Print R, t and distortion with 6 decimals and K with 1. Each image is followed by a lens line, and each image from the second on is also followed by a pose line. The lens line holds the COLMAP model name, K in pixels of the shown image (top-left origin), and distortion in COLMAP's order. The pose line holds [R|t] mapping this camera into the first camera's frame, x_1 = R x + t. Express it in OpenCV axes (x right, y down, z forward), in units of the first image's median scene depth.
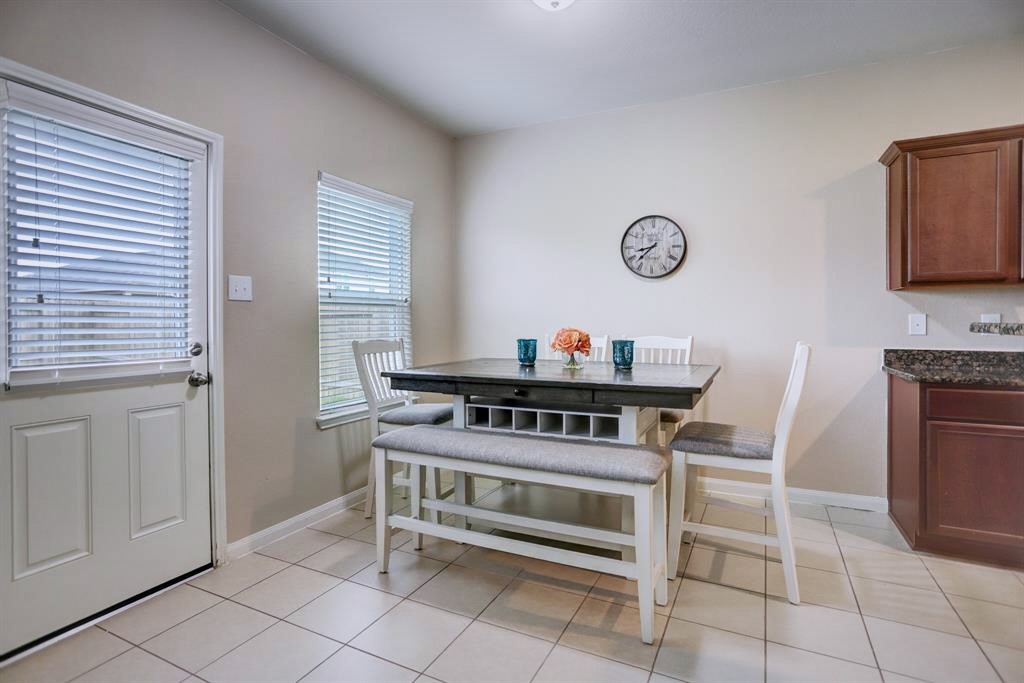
lens RADIAL K [[509.0, 0, 508.9], [0, 509.0, 329.8], [0, 0, 1]] dist [-0.059649, 0.034530]
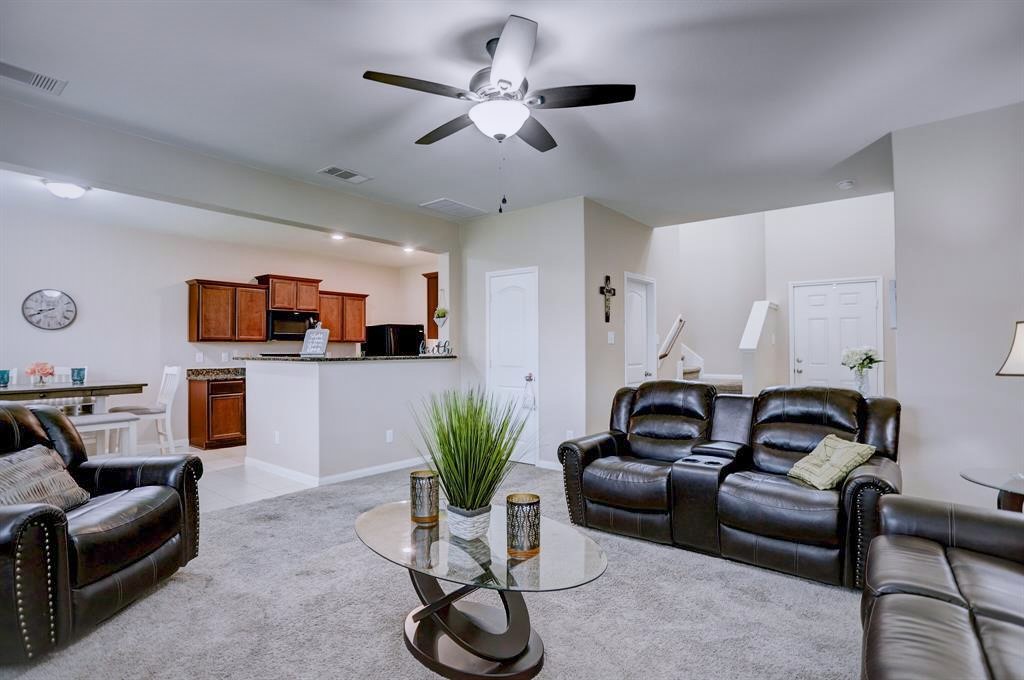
lens RADIAL K [[509.0, 0, 508.9], [0, 509.0, 328.3], [0, 0, 1]] dist [-0.059649, 0.034530]
pose [[0.217150, 0.040918, 0.975280, -1.185394], [0.016977, 0.998812, -0.045685, -0.015433], [-0.975991, 0.026478, 0.216198, -0.941689]]
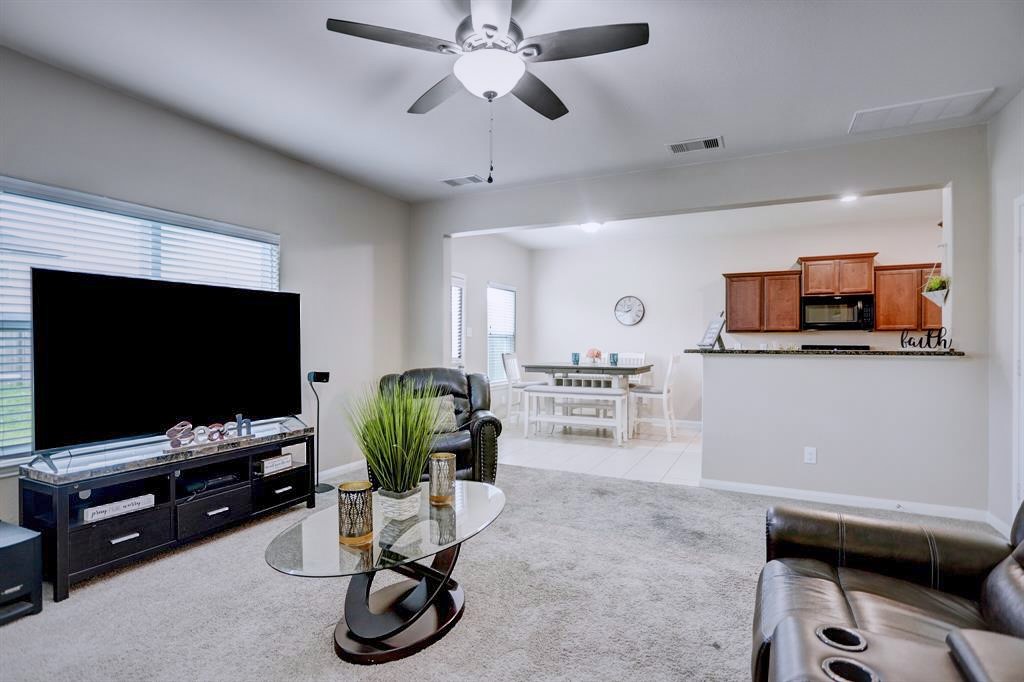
lens RADIAL K [[509.0, 0, 508.9], [0, 509.0, 329.3], [0, 0, 1]] dist [-0.059649, 0.034530]
pose [[0.999964, 0.005833, -0.006116, -0.280479], [-0.006042, 0.999382, -0.034637, -0.008827], [0.005910, 0.034673, 0.999381, -1.513287]]
